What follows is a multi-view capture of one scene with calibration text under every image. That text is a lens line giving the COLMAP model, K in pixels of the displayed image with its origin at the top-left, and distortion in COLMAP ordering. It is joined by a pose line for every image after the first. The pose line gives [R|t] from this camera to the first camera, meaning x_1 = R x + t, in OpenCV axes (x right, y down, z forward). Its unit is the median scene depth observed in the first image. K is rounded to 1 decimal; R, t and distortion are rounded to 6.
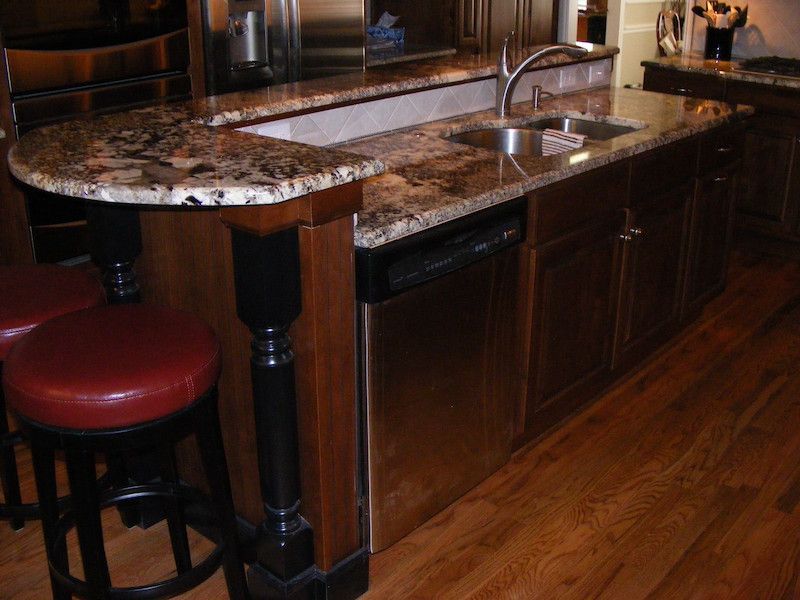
lens RADIAL K [[910.5, 0, 415.1], [0, 910.5, 295.9], [0, 0, 1]] dist [-0.248009, 0.259609]
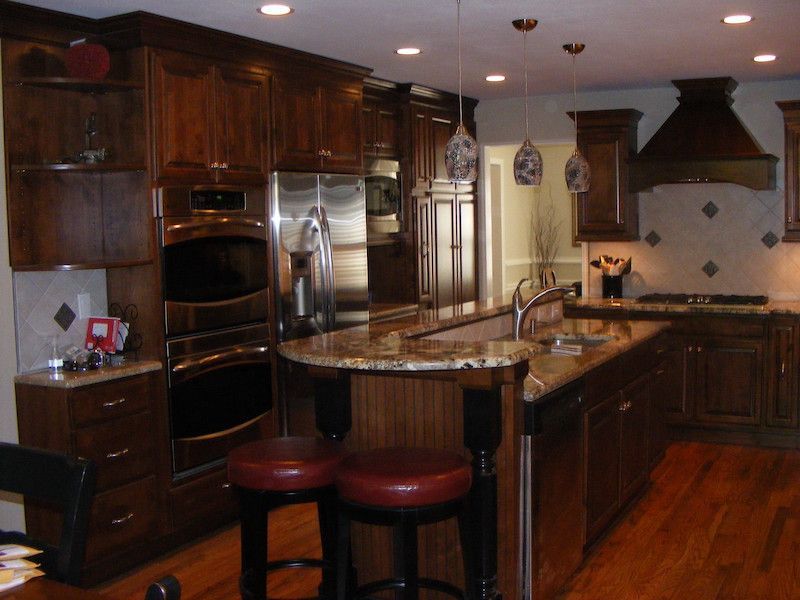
lens RADIAL K [[910.5, 0, 415.1], [0, 910.5, 295.9], [0, 0, 1]] dist [-0.248009, 0.259609]
pose [[0.976158, -0.045162, 0.212313, -0.370577], [0.106522, 0.951906, -0.287276, 0.133395], [-0.189128, 0.303043, 0.934021, -0.337024]]
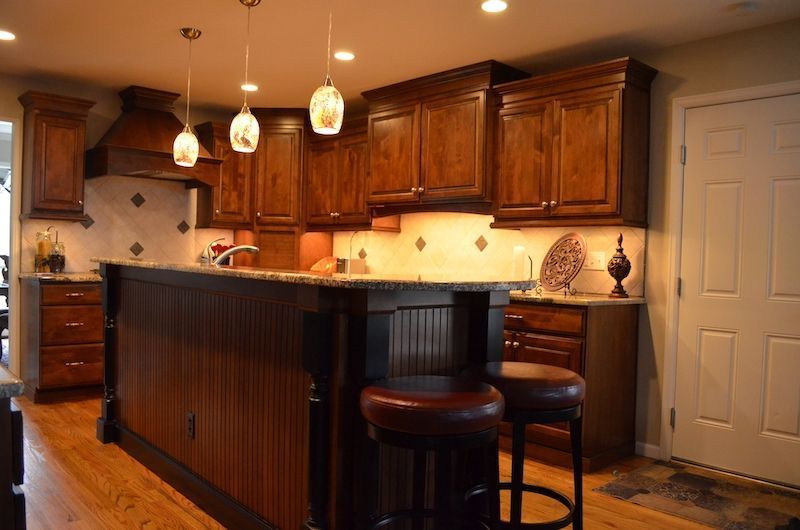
lens RADIAL K [[626.1, 0, 398.6], [0, 626.1, 275.2], [0, 0, 1]] dist [-0.084114, 0.005364]
pose [[0.125464, -0.037240, 0.991399, -0.886890], [0.343890, 0.938974, -0.008250, -0.112899], [-0.930590, 0.341967, 0.130613, 0.565924]]
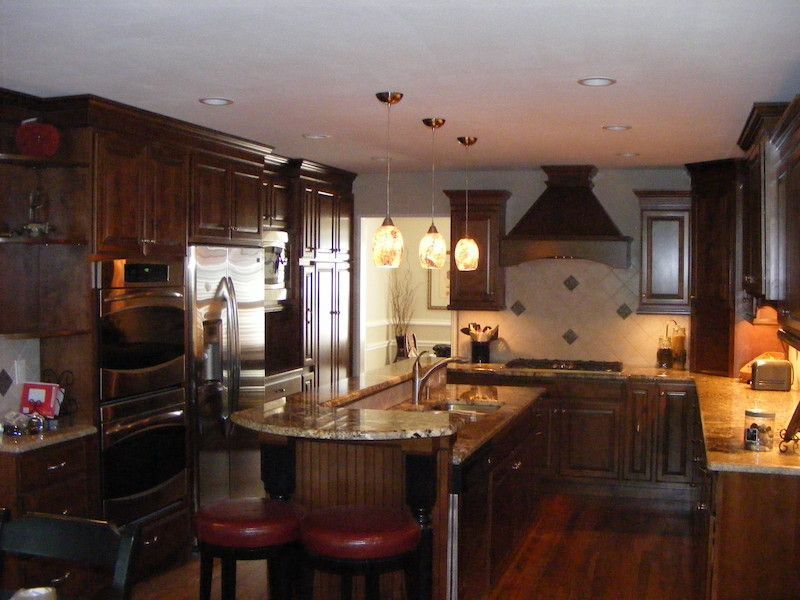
lens RADIAL K [[910.5, 0, 415.1], [0, 910.5, 295.9], [0, 0, 1]] dist [-0.248009, 0.259609]
pose [[0.916061, -0.012086, 0.400856, -0.549917], [0.149886, 0.937429, -0.314264, 0.122364], [-0.371976, 0.347968, 0.860554, -0.436356]]
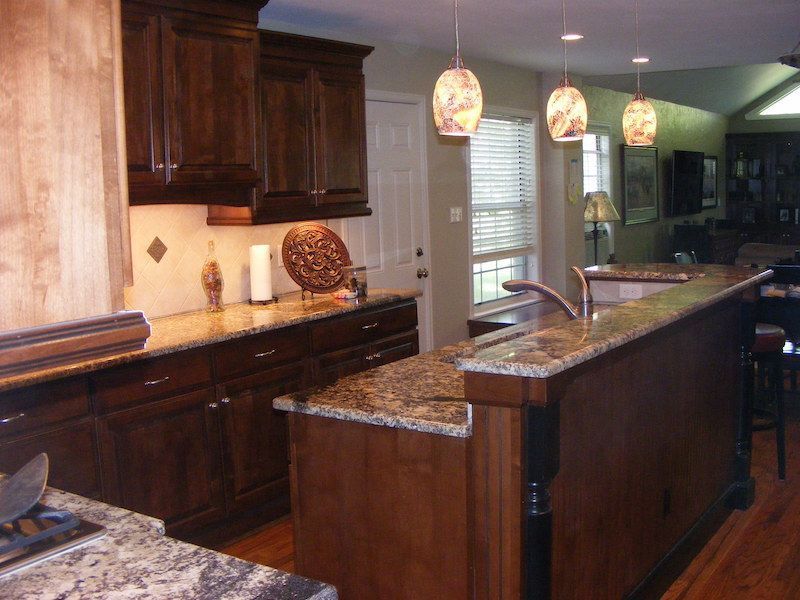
lens RADIAL K [[910.5, 0, 415.1], [0, 910.5, 295.9], [0, 0, 1]] dist [-0.248009, 0.259609]
pose [[-0.993927, 0.036074, -0.103962, 0.382466], [-0.018307, 0.877369, 0.479467, -0.731422], [0.108509, 0.478459, -0.871380, 1.823501]]
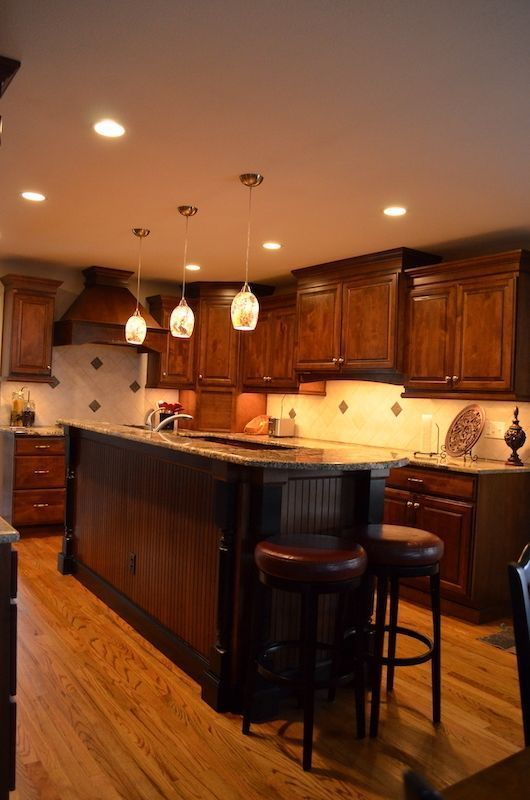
lens RADIAL K [[626.1, 0, 255.6], [0, 626.1, 401.7], [0, 0, 1]] dist [-0.084114, 0.005364]
pose [[0.272904, -0.007837, 0.962009, -1.049827], [0.320134, 0.943718, -0.083128, -0.129652], [-0.907214, 0.330658, 0.260053, 0.454027]]
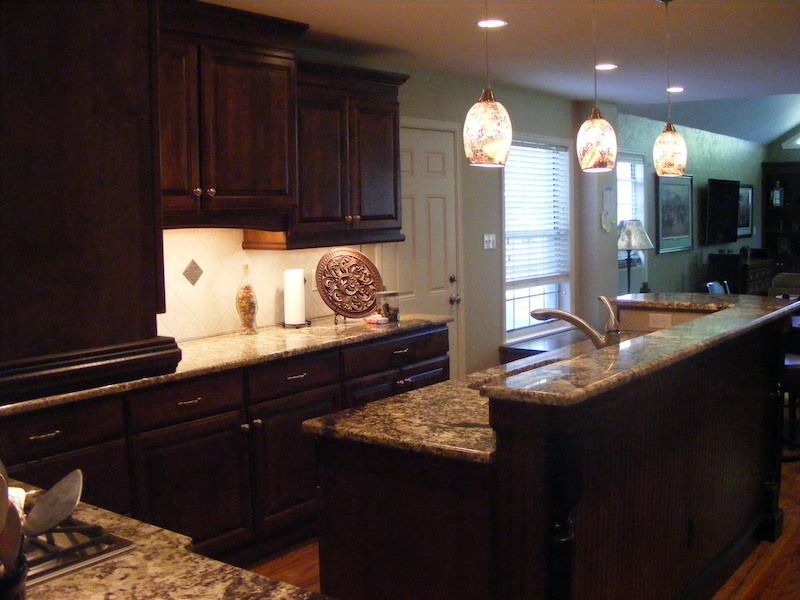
lens RADIAL K [[910.5, 0, 415.1], [0, 910.5, 295.9], [0, 0, 1]] dist [-0.248009, 0.259609]
pose [[-0.997666, 0.018047, -0.065853, 0.377353], [-0.014038, 0.889628, 0.456470, -0.742028], [0.066823, 0.456329, -0.887299, 1.837363]]
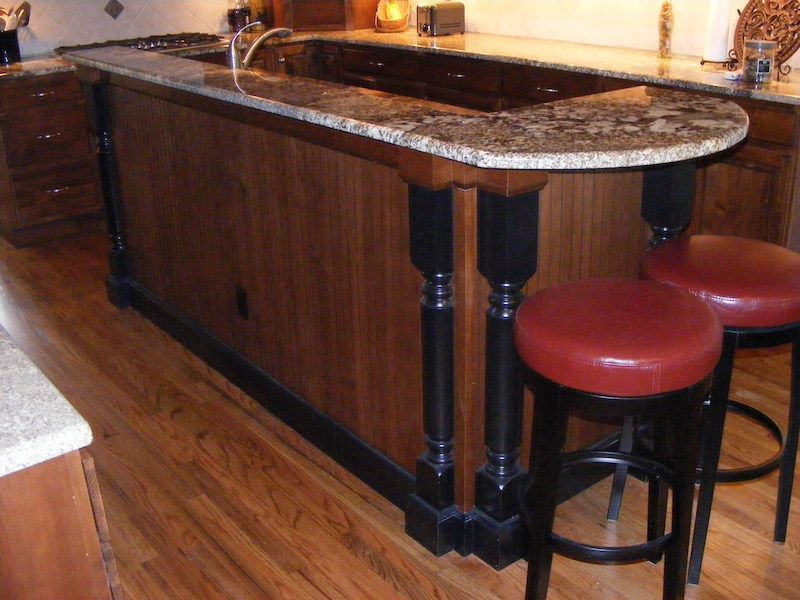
lens RADIAL K [[910.5, 0, 415.1], [0, 910.5, 295.9], [0, 0, 1]] dist [-0.248009, 0.259609]
pose [[0.187289, -0.387235, 0.902758, -0.862982], [0.387876, 0.873494, 0.294213, -0.237186], [-0.902483, 0.295055, 0.313795, 0.575097]]
